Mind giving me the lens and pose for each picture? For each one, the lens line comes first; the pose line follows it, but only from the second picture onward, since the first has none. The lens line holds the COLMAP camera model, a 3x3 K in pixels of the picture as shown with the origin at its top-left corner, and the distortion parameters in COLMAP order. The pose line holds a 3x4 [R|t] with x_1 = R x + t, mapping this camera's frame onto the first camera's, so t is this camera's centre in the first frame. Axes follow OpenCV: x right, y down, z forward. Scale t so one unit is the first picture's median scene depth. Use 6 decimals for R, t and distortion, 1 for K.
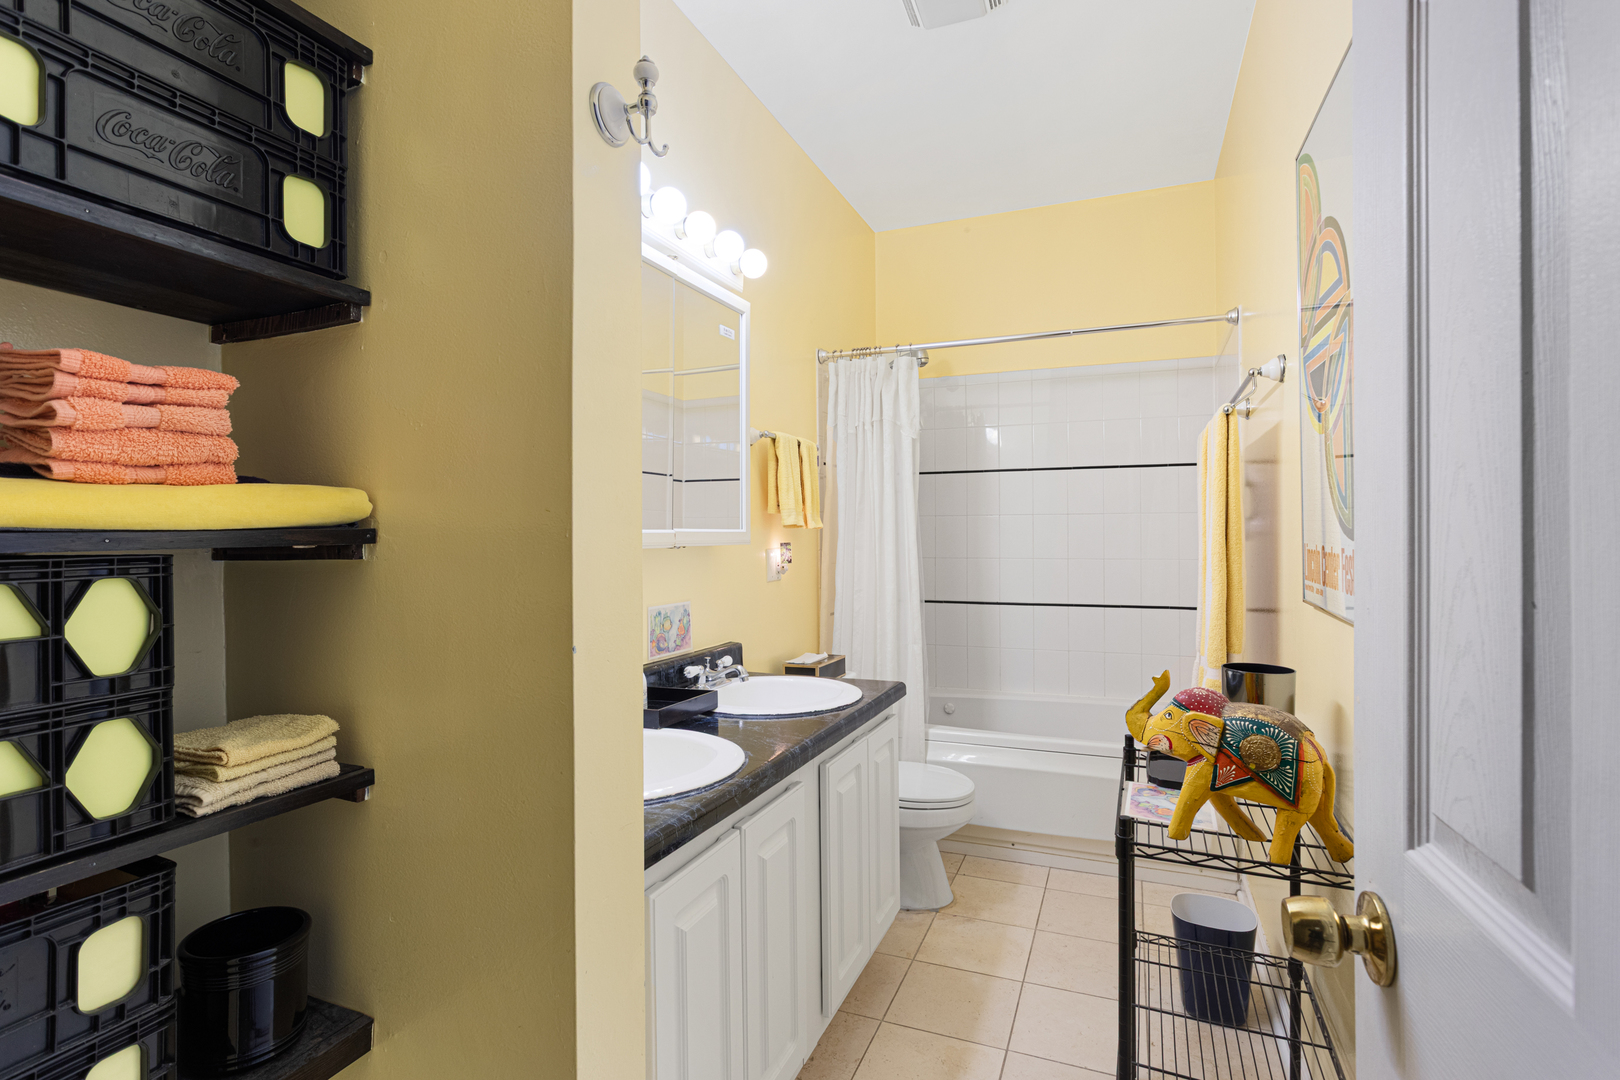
lens RADIAL K [[797.1, 0, 810.3], [0, 797.1, 531.9], [0, 0, 1]] dist [-0.001030, 0.000690]
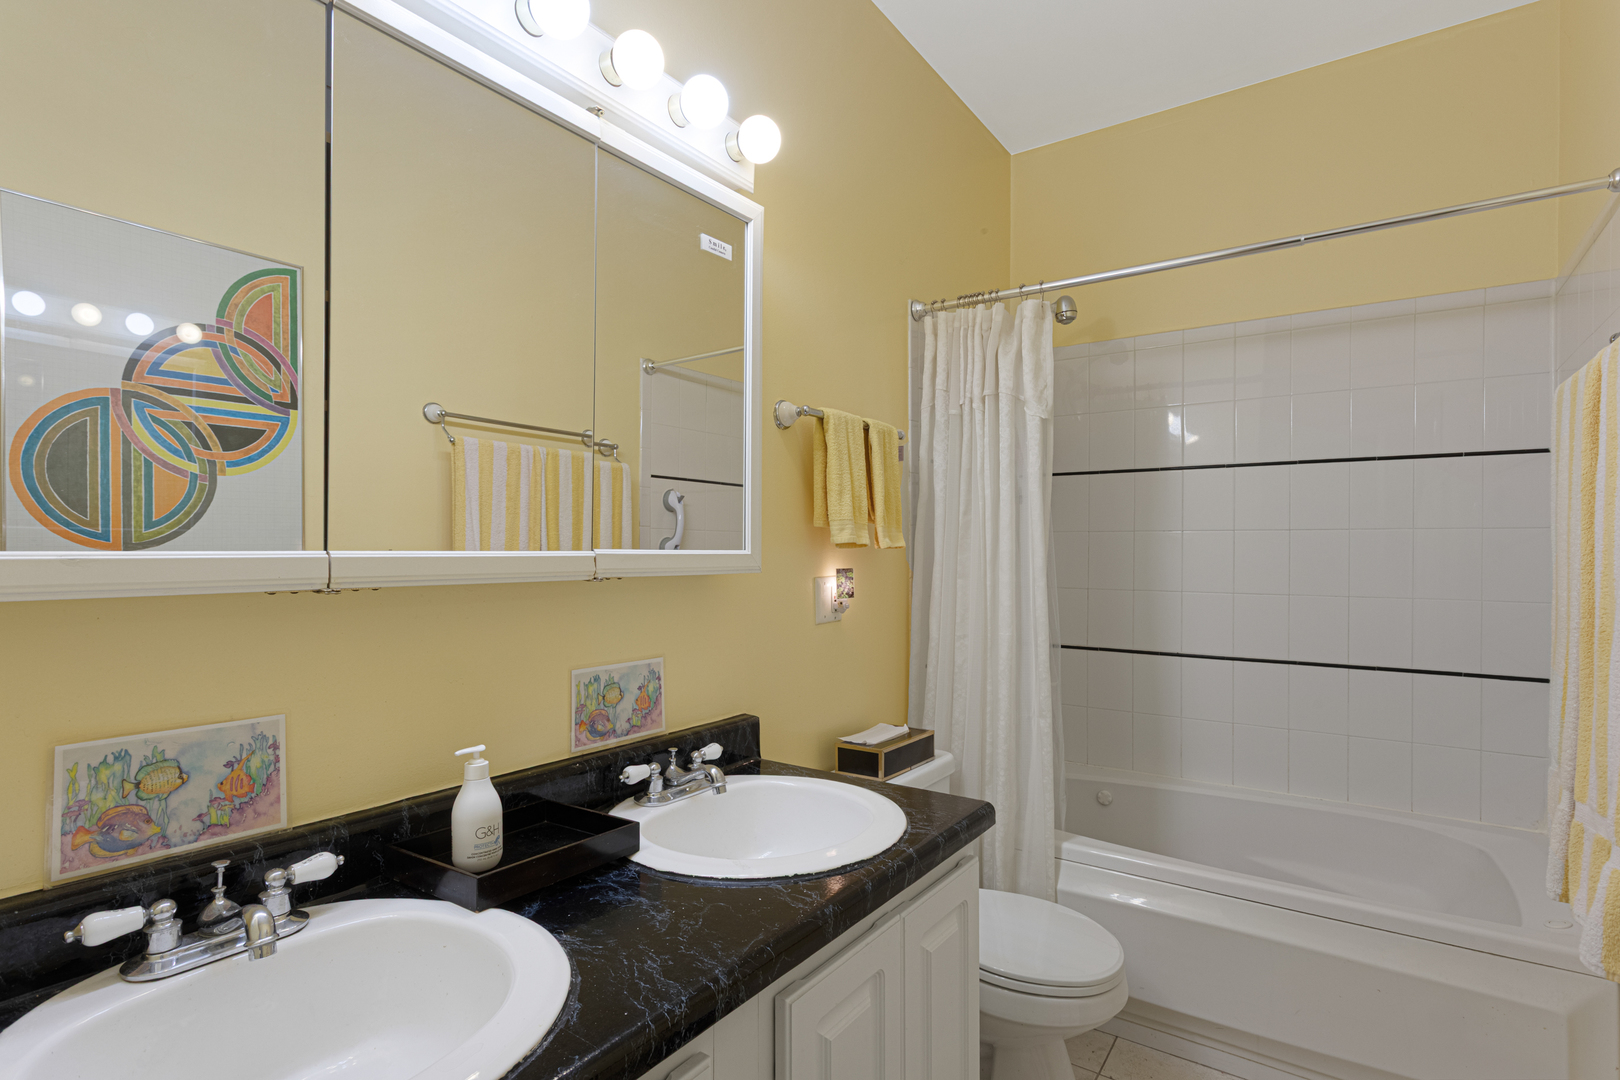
lens RADIAL K [[798.4, 0, 808.9], [0, 798.4, 550.8], [0, 0, 1]] dist [0.002658, -0.002275]
pose [[0.974874, 0.010703, -0.222502, 0.094558], [-0.009748, 0.999938, 0.005388, -0.005726], [0.222546, -0.003084, 0.974917, 0.308886]]
